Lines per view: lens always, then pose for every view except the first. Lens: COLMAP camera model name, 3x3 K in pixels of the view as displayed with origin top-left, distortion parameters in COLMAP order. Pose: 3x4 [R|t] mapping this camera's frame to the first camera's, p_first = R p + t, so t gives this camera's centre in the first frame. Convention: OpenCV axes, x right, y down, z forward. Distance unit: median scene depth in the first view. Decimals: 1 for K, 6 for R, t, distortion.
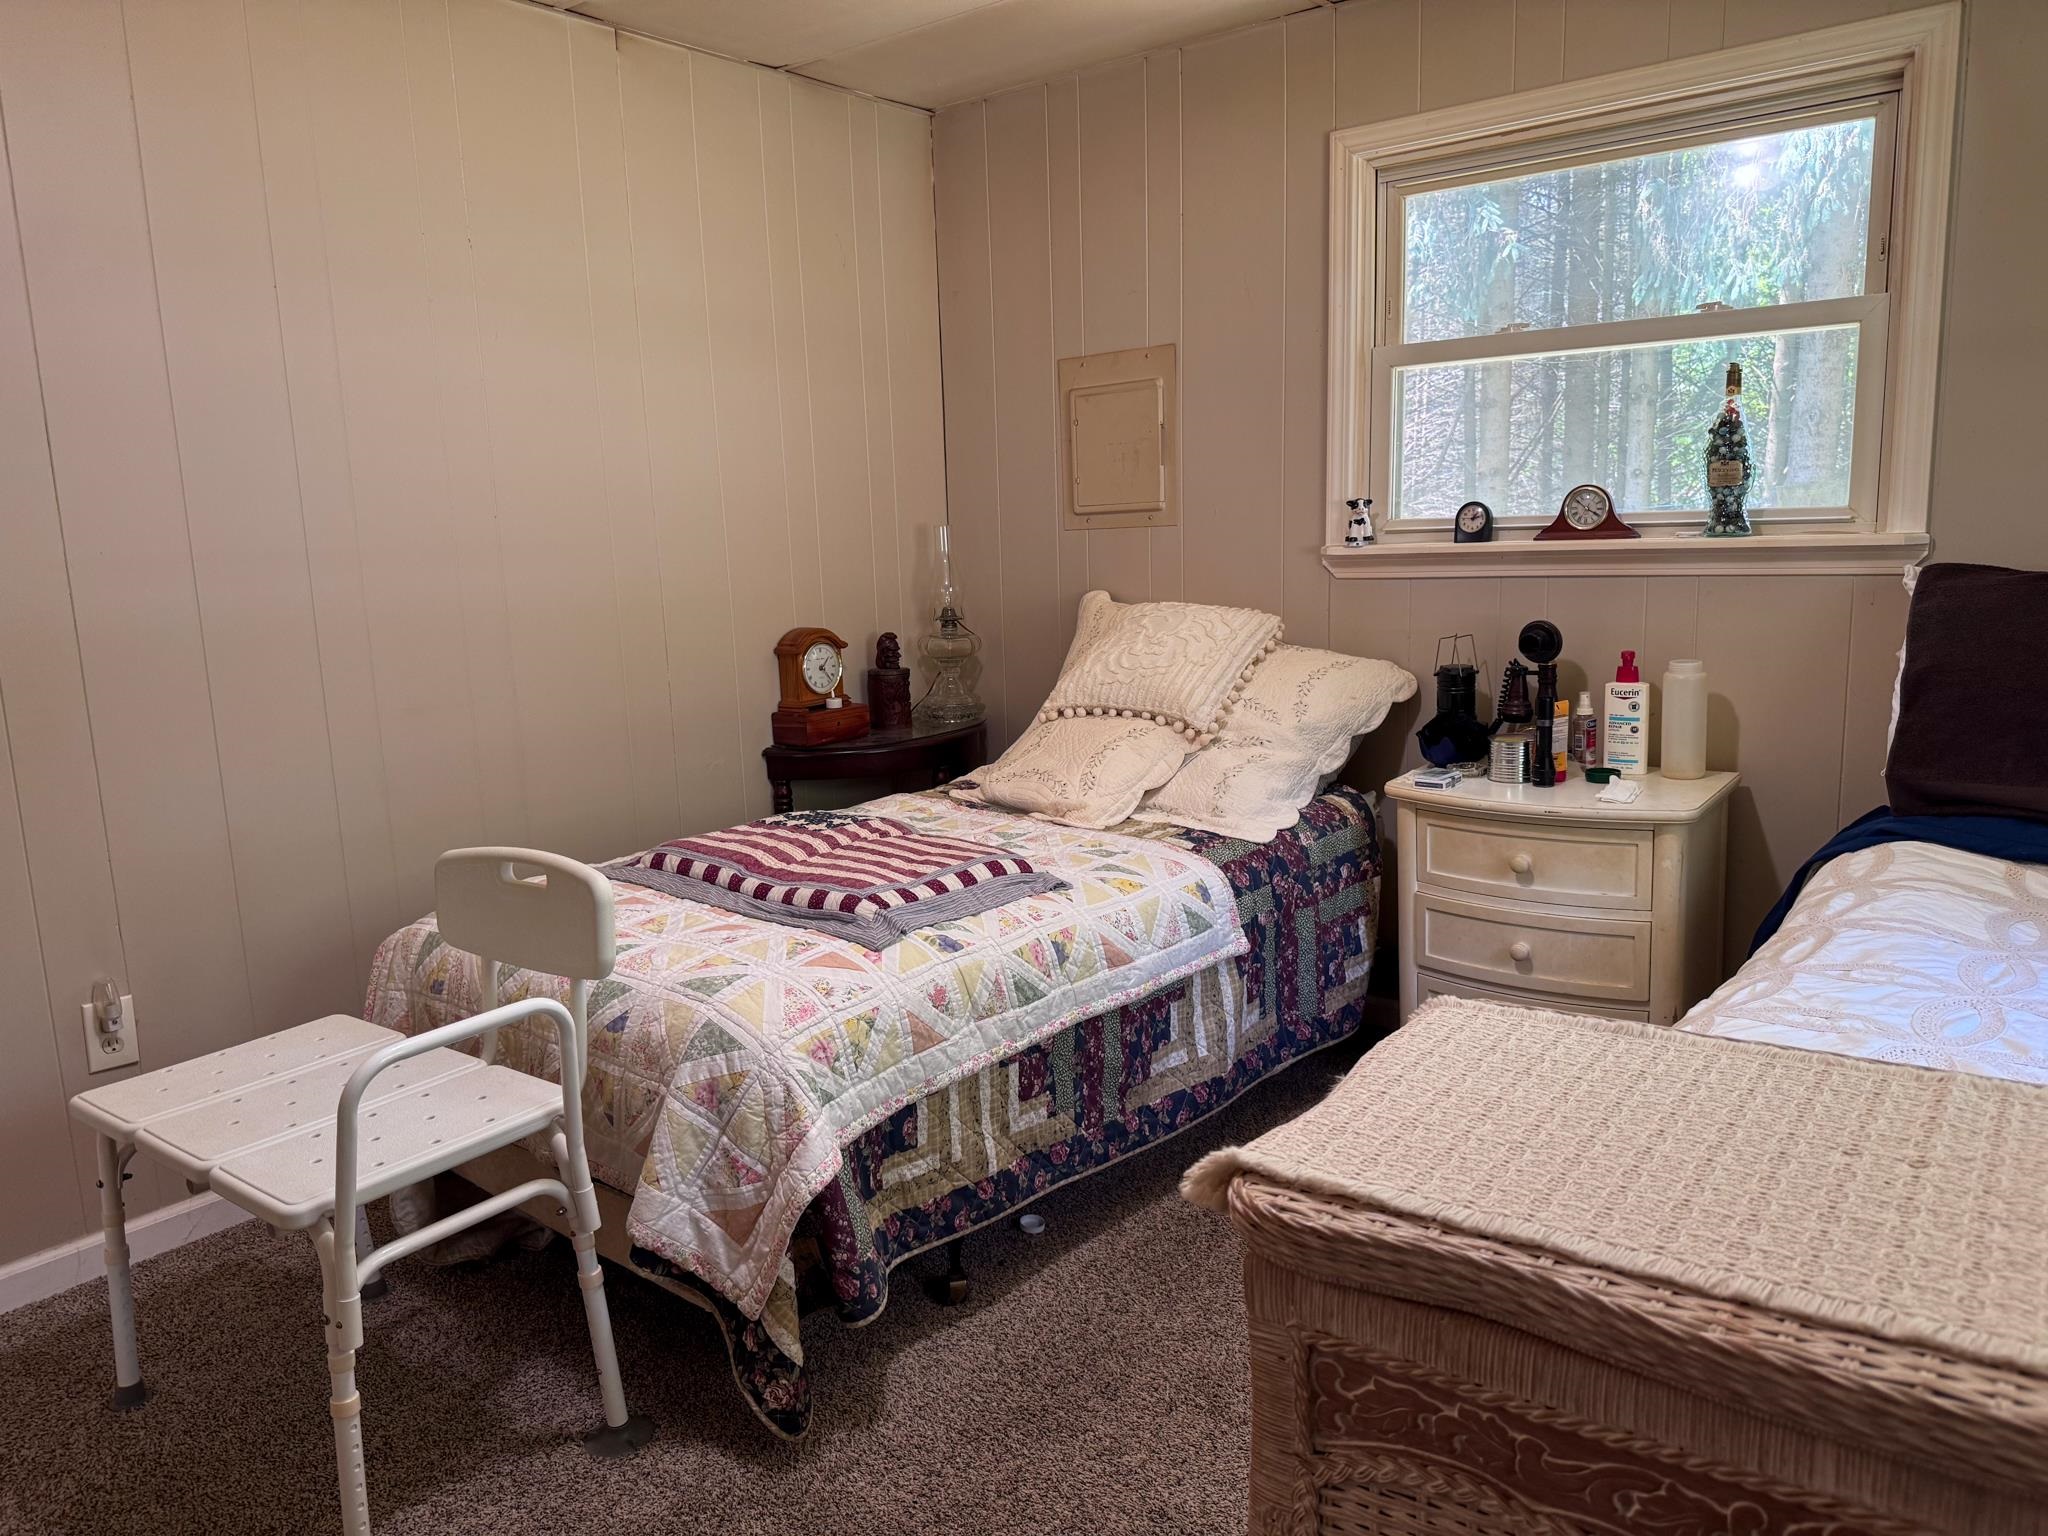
lens RADIAL K [[1441.6, 0, 1028.2], [0, 1441.6, 776.0], [0, 0, 1]] dist [0.050048, -0.066485]
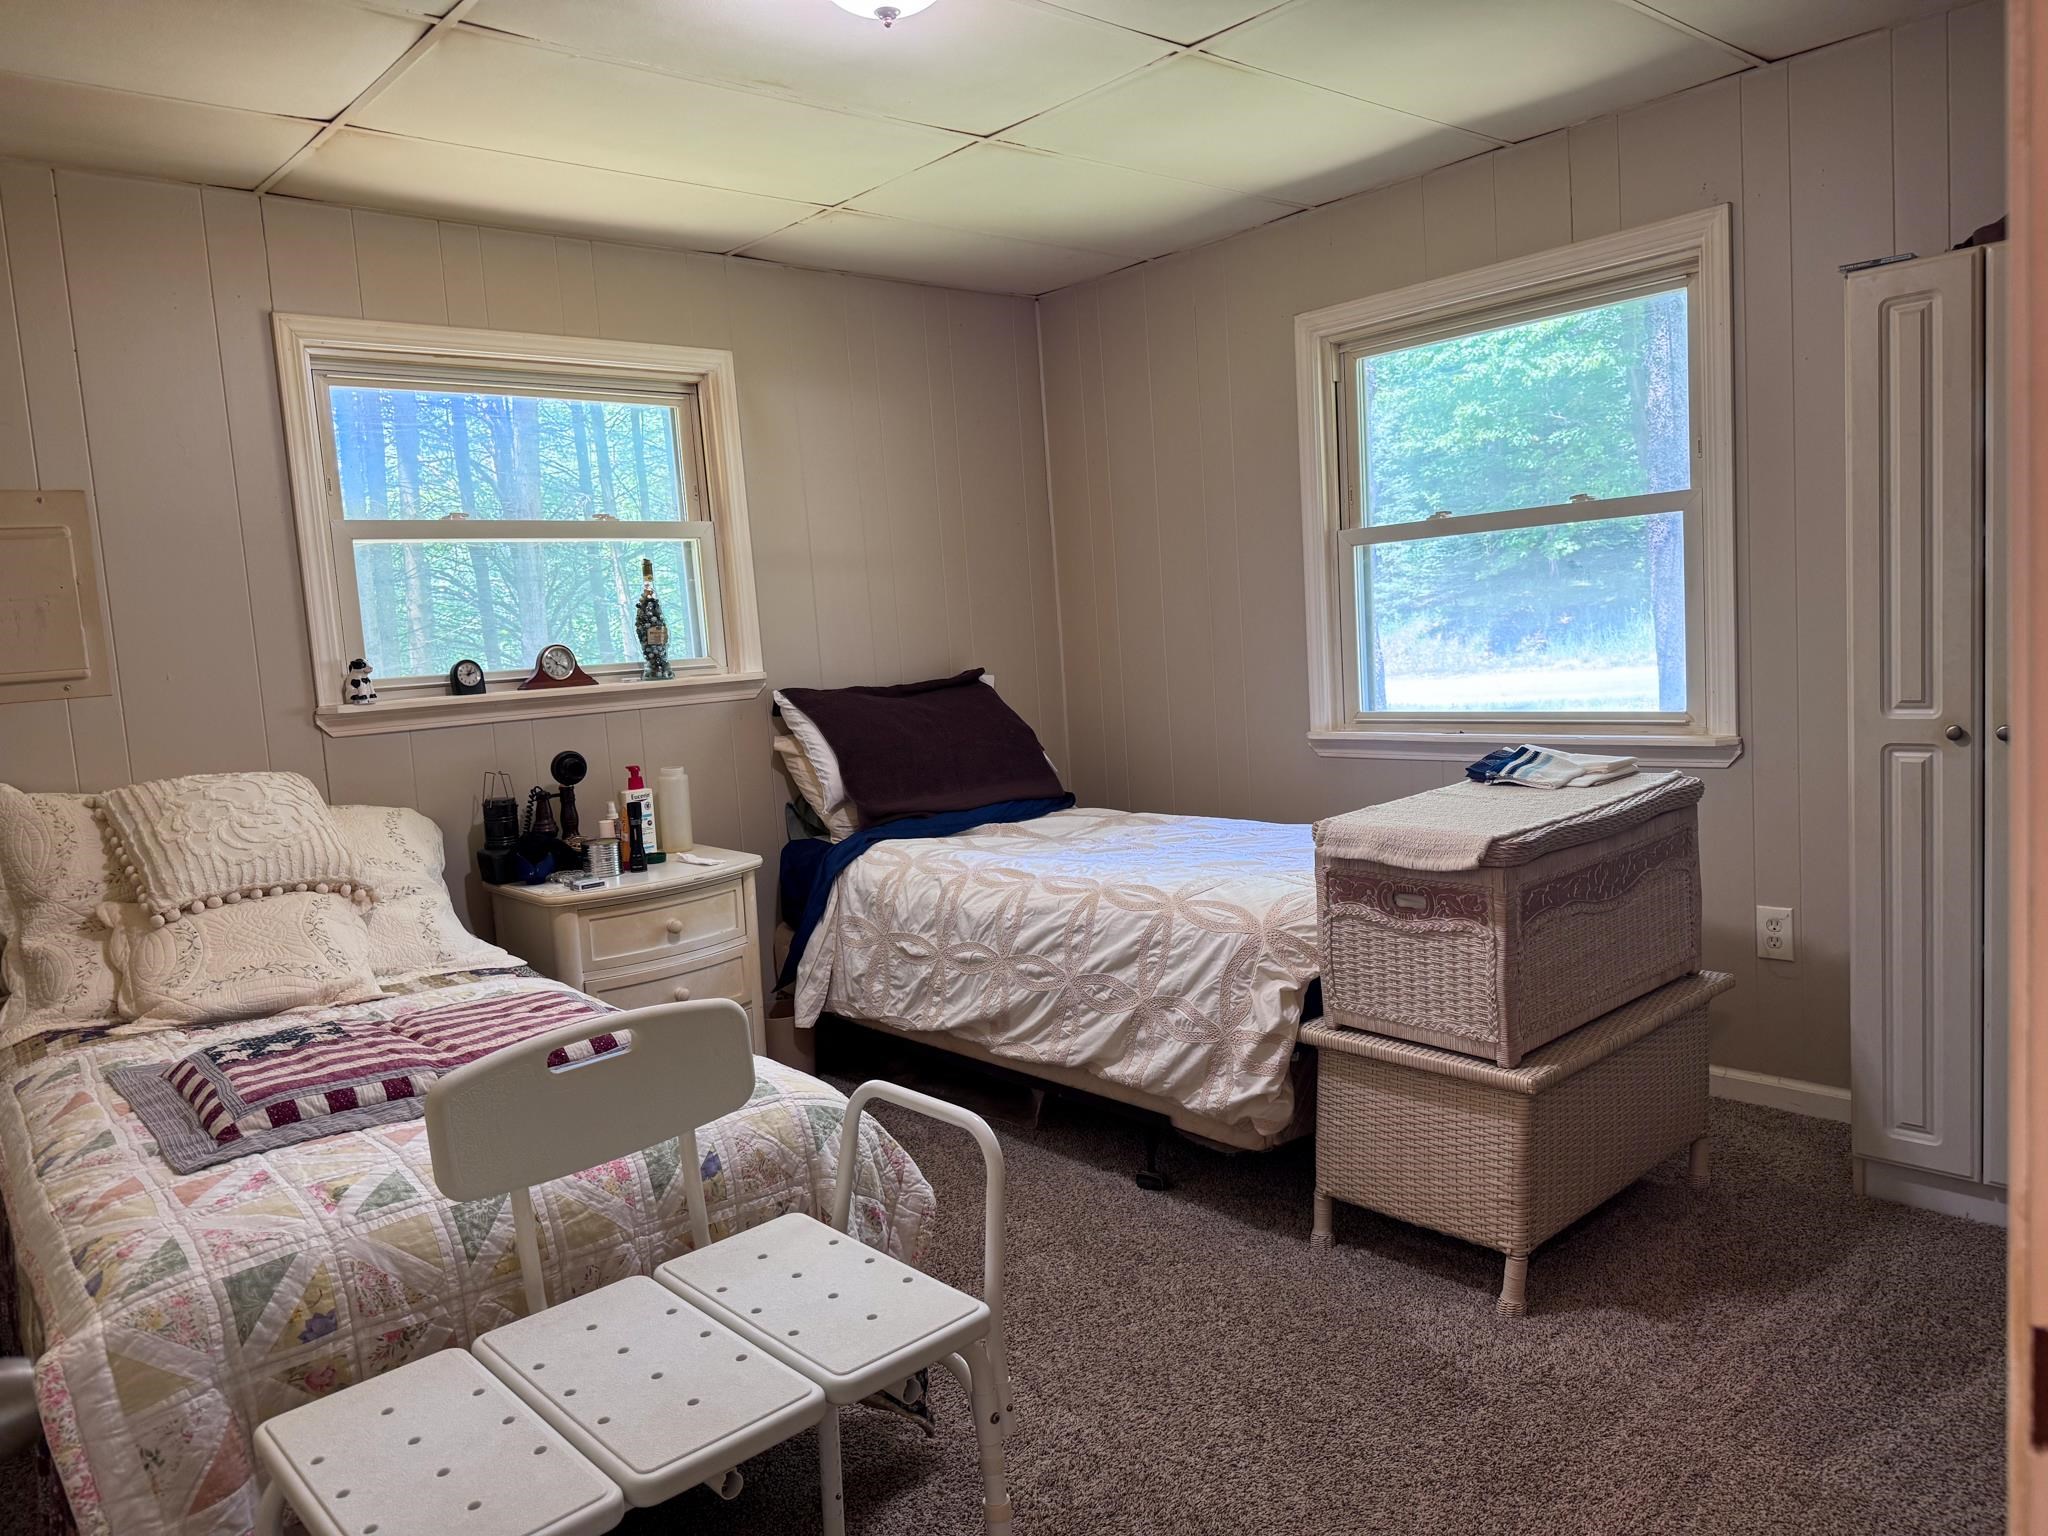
lens RADIAL K [[1441.6, 0, 1028.2], [0, 1441.6, 776.0], [0, 0, 1]] dist [0.050048, -0.066485]
pose [[0.167153, -0.075599, 0.983028, -0.814257], [0.231206, 0.972258, 0.035457, -0.040506], [-0.958438, 0.221356, 0.179995, 0.417860]]
